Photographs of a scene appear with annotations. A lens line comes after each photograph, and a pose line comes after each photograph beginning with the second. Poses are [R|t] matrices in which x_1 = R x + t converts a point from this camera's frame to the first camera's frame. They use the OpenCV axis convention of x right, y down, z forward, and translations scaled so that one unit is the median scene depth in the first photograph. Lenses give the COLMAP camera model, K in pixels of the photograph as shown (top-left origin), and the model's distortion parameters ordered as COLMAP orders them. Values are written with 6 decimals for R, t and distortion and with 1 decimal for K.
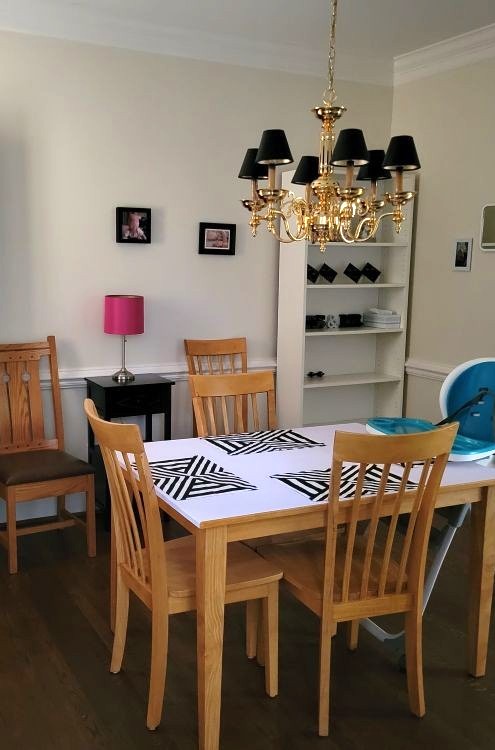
lens RADIAL K [[757.7, 0, 221.7], [0, 757.7, 384.7], [0, 0, 1]] dist [0.073199, 0.003204]
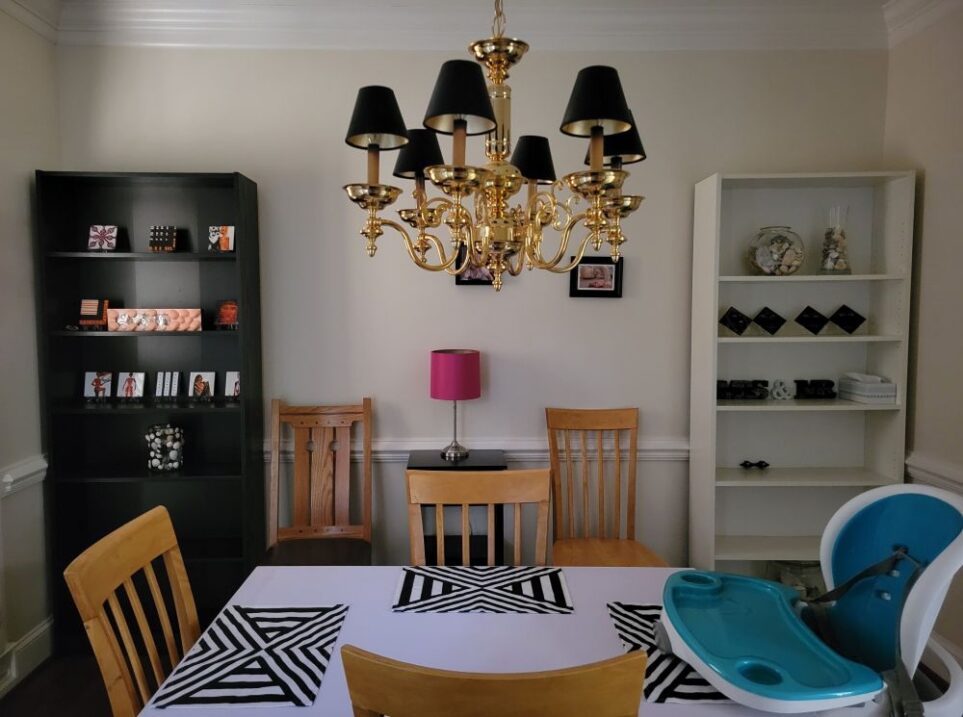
lens RADIAL K [[749.3, 0, 478.9], [0, 749.3, 359.5], [0, 0, 1]] dist [0.046899, -0.001355]
pose [[0.896710, 0.018212, -0.442244, 0.228085], [-0.059217, 0.995107, -0.079090, -0.045401], [0.438639, 0.097109, 0.893401, 0.298385]]
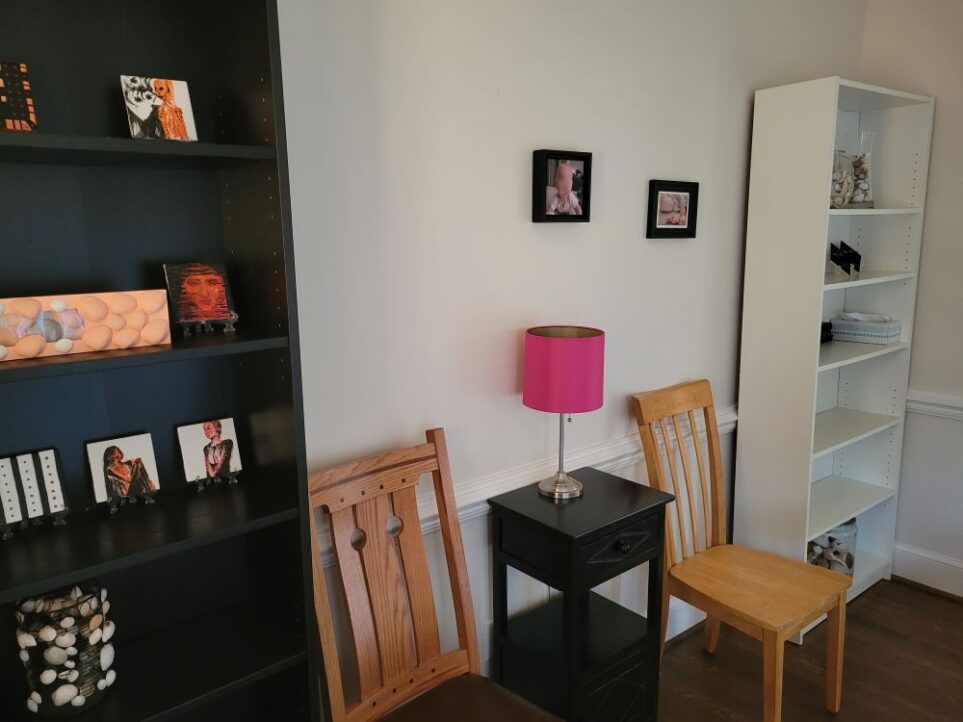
lens RADIAL K [[721.8, 0, 477.2], [0, 721.8, 369.8], [0, 0, 1]] dist [0.048662, -0.037654]
pose [[0.978705, -0.070875, 0.192646, -0.262130], [0.066696, 0.997378, 0.028100, -0.103291], [-0.194132, -0.014653, 0.980866, 0.525059]]
